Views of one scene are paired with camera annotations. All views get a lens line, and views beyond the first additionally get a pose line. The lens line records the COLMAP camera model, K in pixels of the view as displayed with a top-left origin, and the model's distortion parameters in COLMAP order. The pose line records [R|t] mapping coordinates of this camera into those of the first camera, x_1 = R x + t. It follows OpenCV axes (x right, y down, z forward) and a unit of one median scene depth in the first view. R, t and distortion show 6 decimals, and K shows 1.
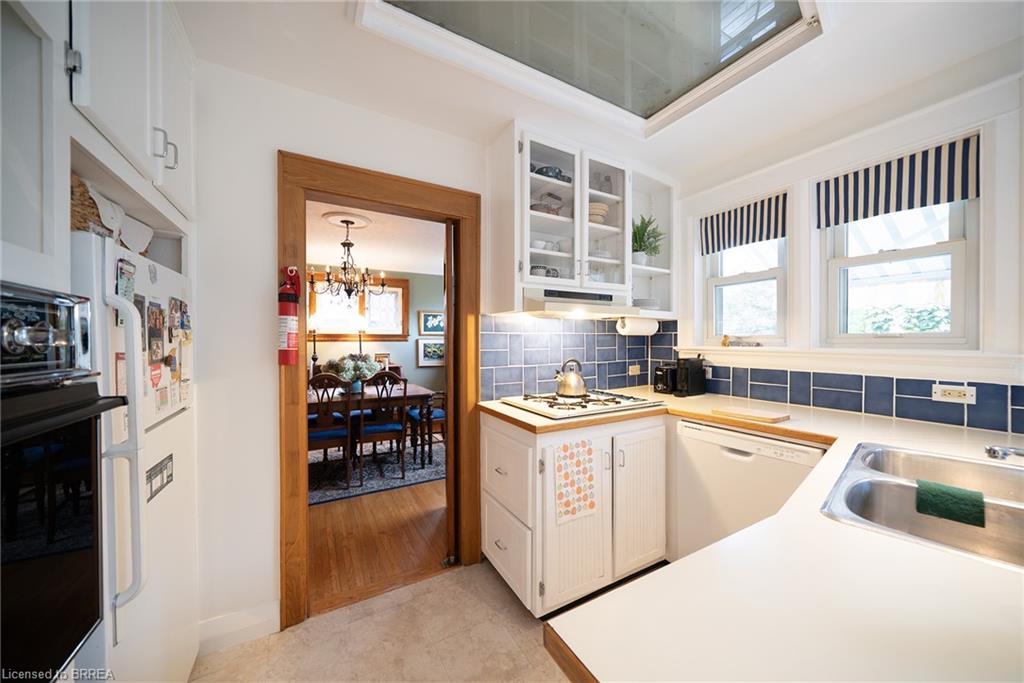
lens RADIAL K [[355.0, 0, 506.8], [0, 355.0, 345.1], [0, 0, 1]] dist [-0.001248, -0.000085]
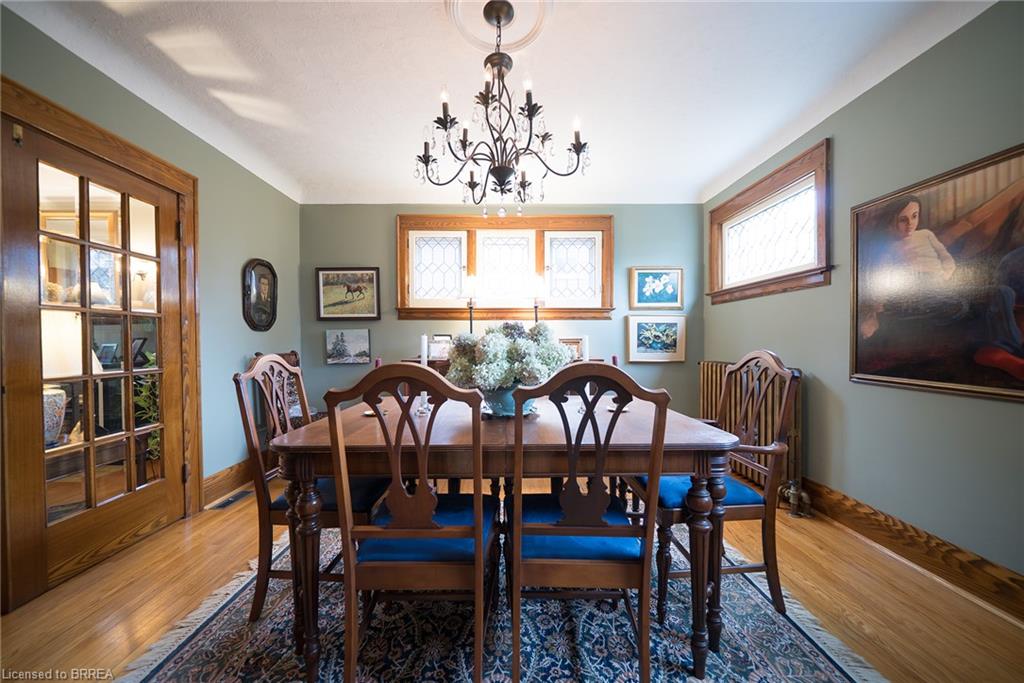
lens RADIAL K [[355.0, 0, 506.8], [0, 355.0, 345.1], [0, 0, 1]] dist [-0.001248, -0.000085]
pose [[0.877785, 0.006621, -0.479010, -0.163929], [-0.005622, 0.999978, 0.003521, 0.035737], [0.479023, -0.000397, 0.877802, 0.439435]]
